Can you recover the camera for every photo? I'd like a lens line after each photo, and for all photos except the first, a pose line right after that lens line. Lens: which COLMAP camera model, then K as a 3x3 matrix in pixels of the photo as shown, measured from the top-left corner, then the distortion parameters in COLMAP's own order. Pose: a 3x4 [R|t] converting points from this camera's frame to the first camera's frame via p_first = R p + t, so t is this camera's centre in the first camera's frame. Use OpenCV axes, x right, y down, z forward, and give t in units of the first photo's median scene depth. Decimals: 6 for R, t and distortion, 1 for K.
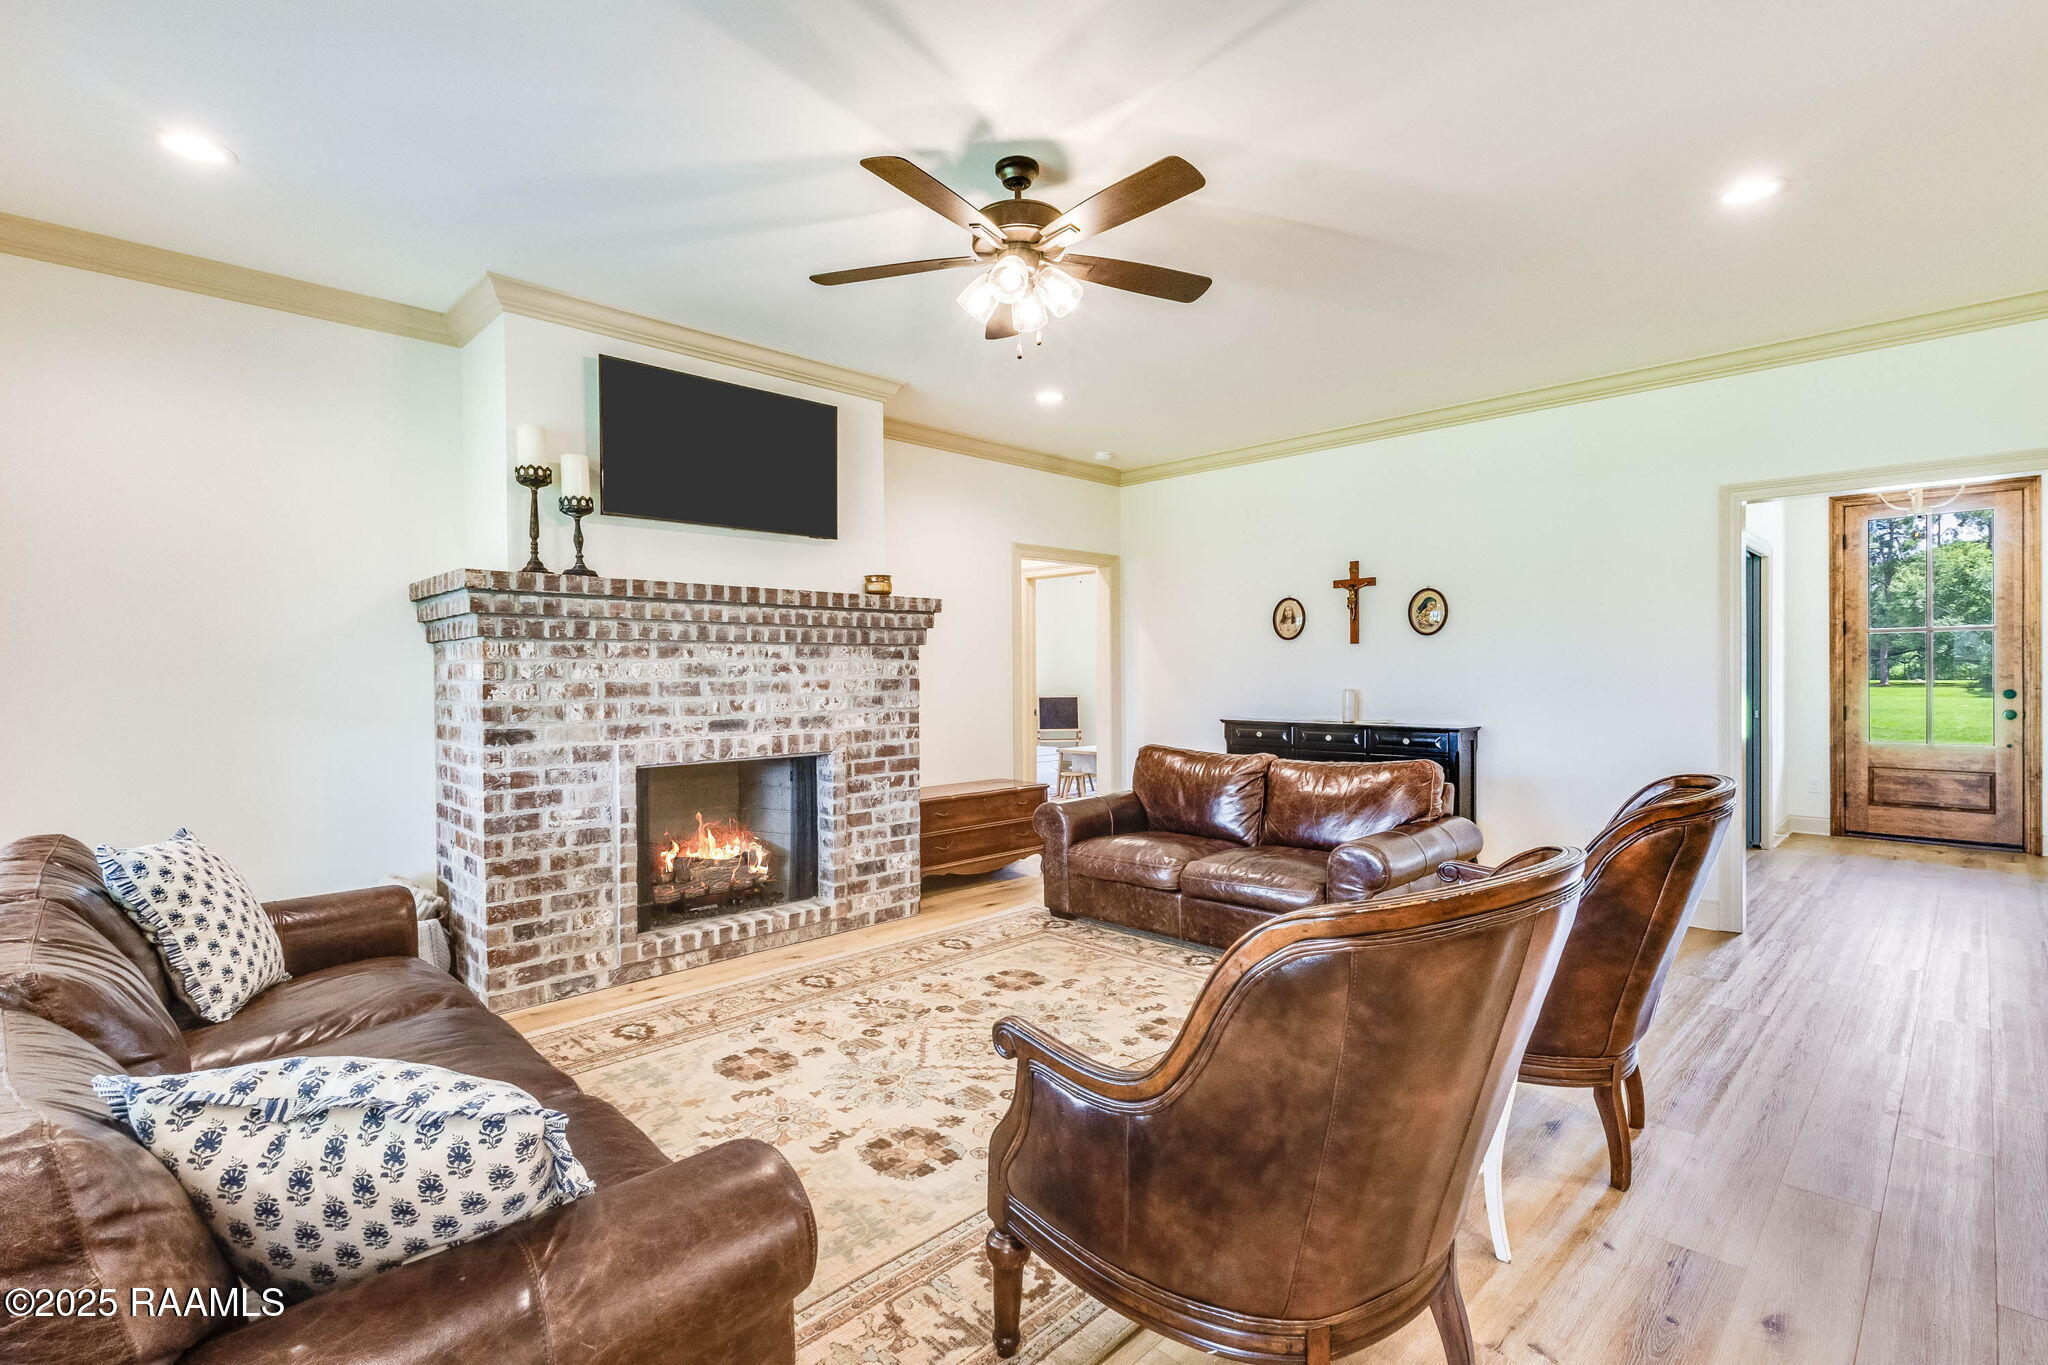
lens RADIAL K [[947.0, 0, 1020.6], [0, 947.0, 683.0], [0, 0, 1]] dist [0.012385, 0.000535]
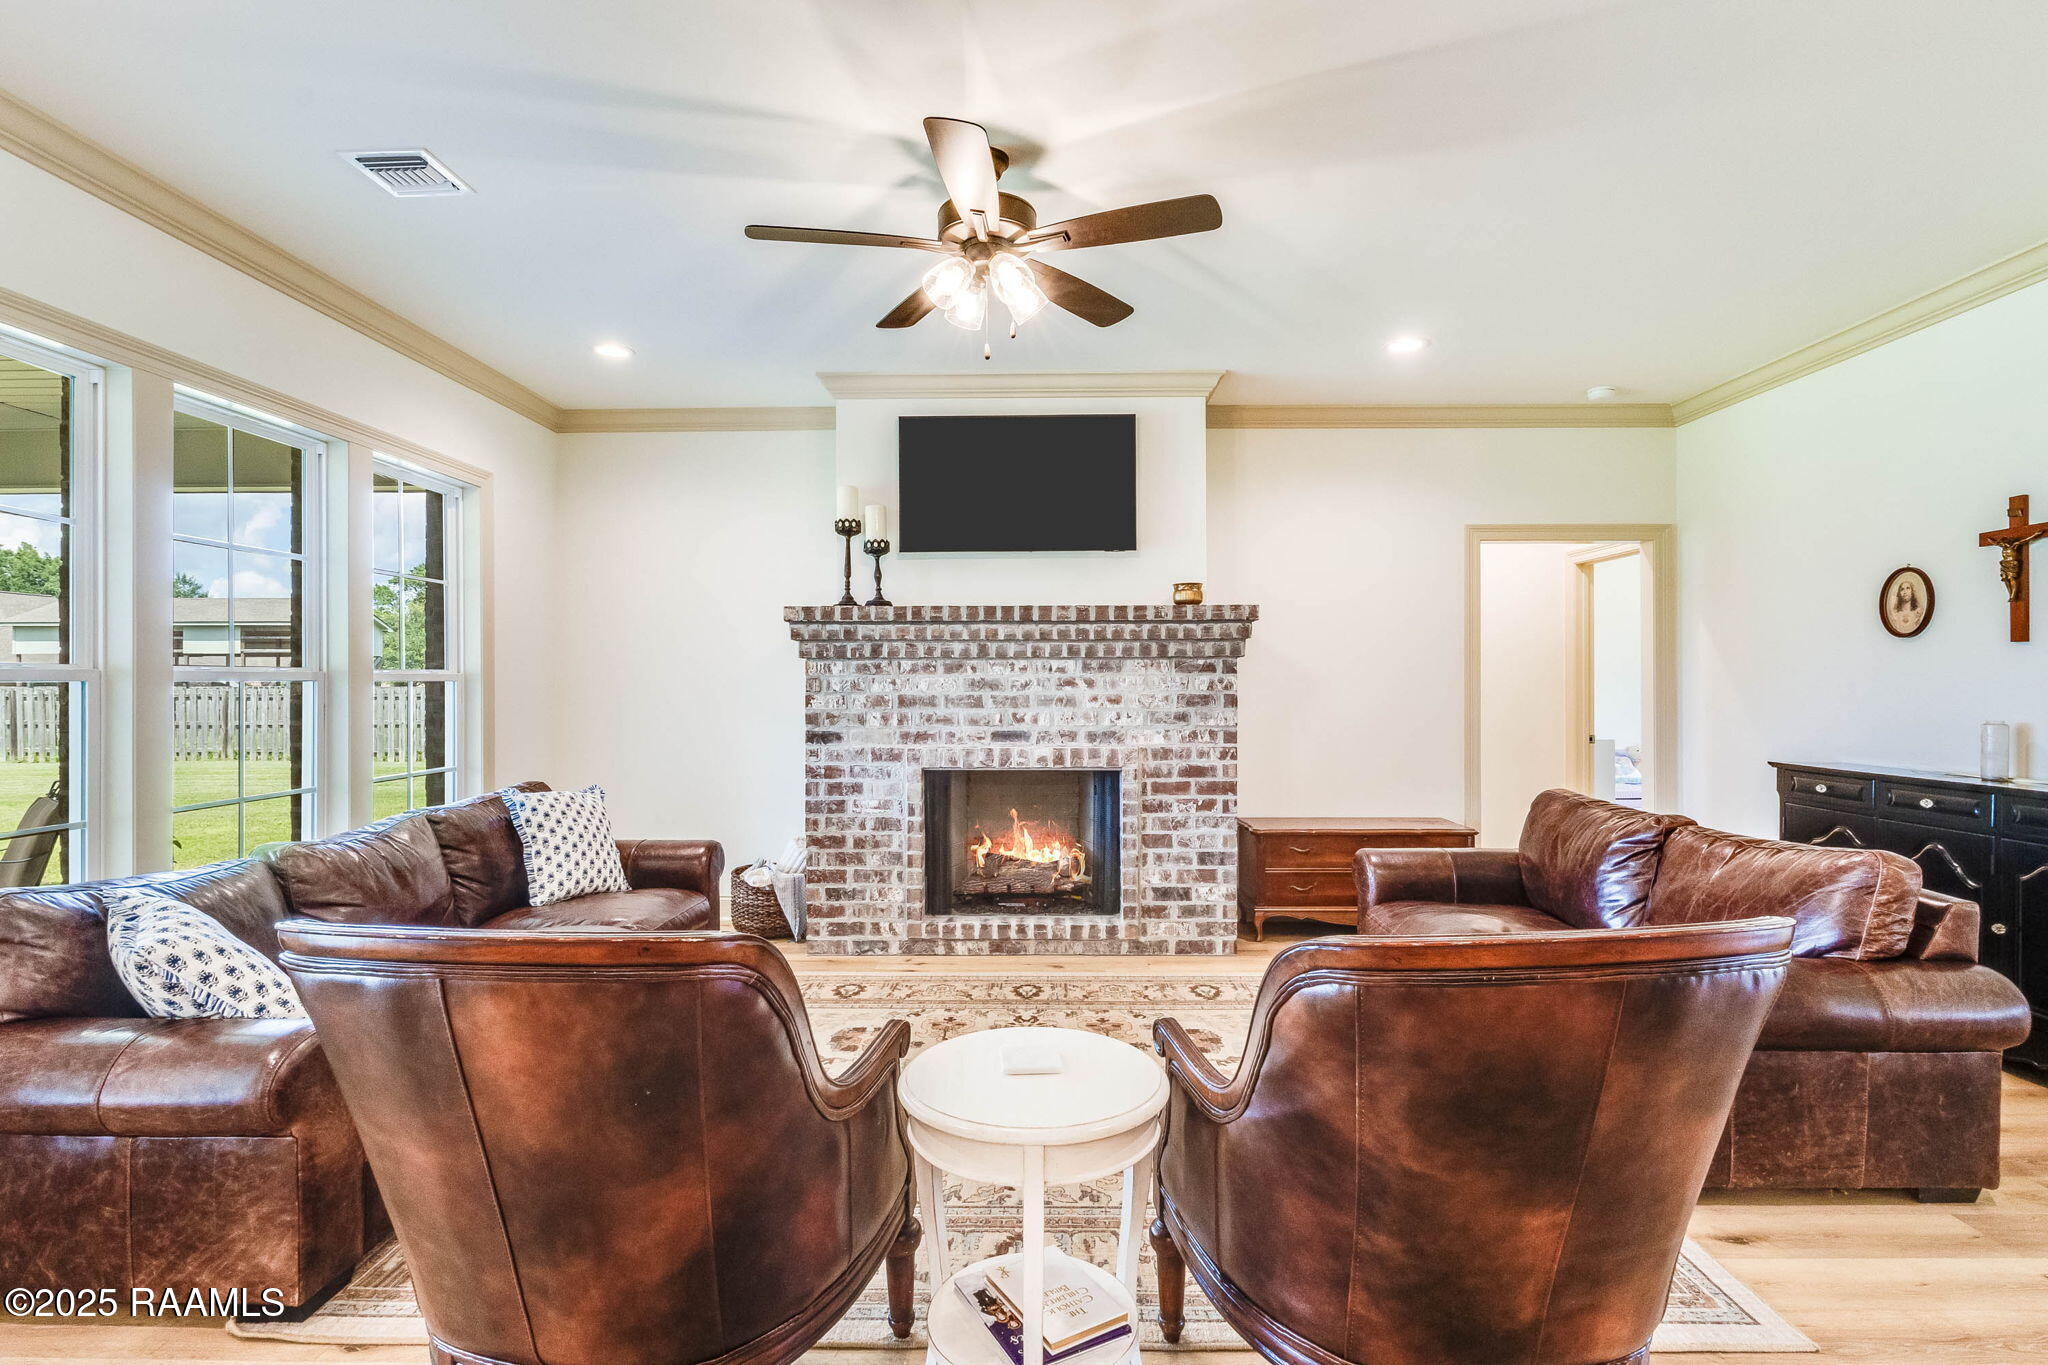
lens RADIAL K [[981.3, 0, 1018.9], [0, 981.3, 685.6], [0, 0, 1]] dist [-0.003273, 0.000819]
pose [[0.704212, 0.006600, -0.709959, 0.499951], [-0.010968, 0.999939, -0.001584, -0.010927], [0.709905, 0.008902, 0.704241, 0.236239]]
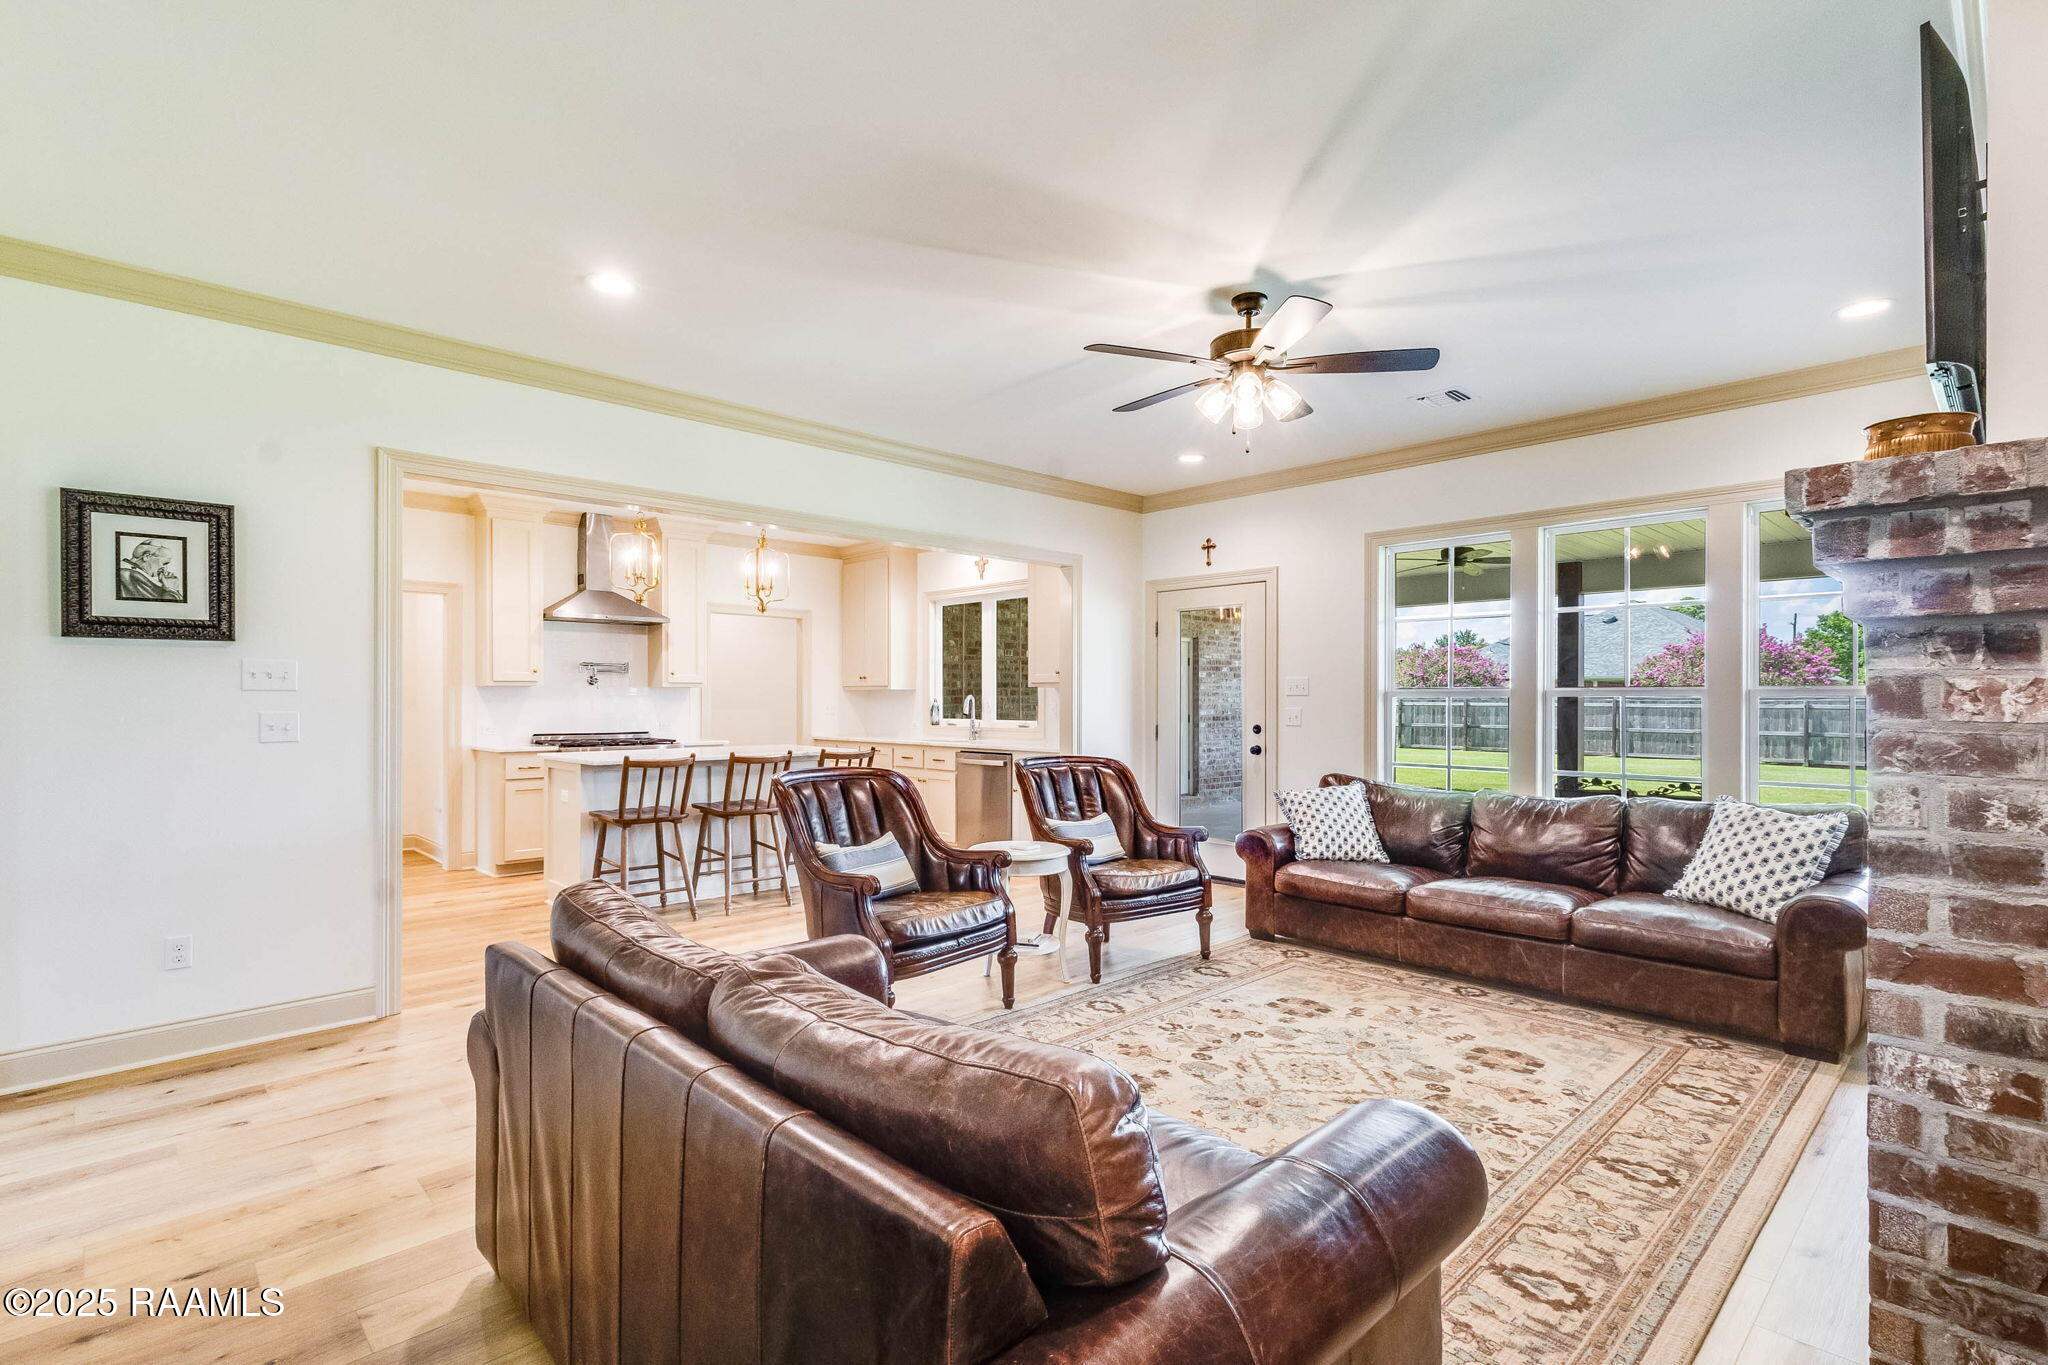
lens RADIAL K [[981.3, 0, 1022.0], [0, 981.3, 686.5], [0, 0, 1]] dist [-0.003273, 0.000819]
pose [[-0.999897, 0.005429, 0.013311, 0.195080], [0.005460, 0.999982, 0.002299, -0.026503], [-0.013298, 0.002371, -0.999909, 1.607147]]
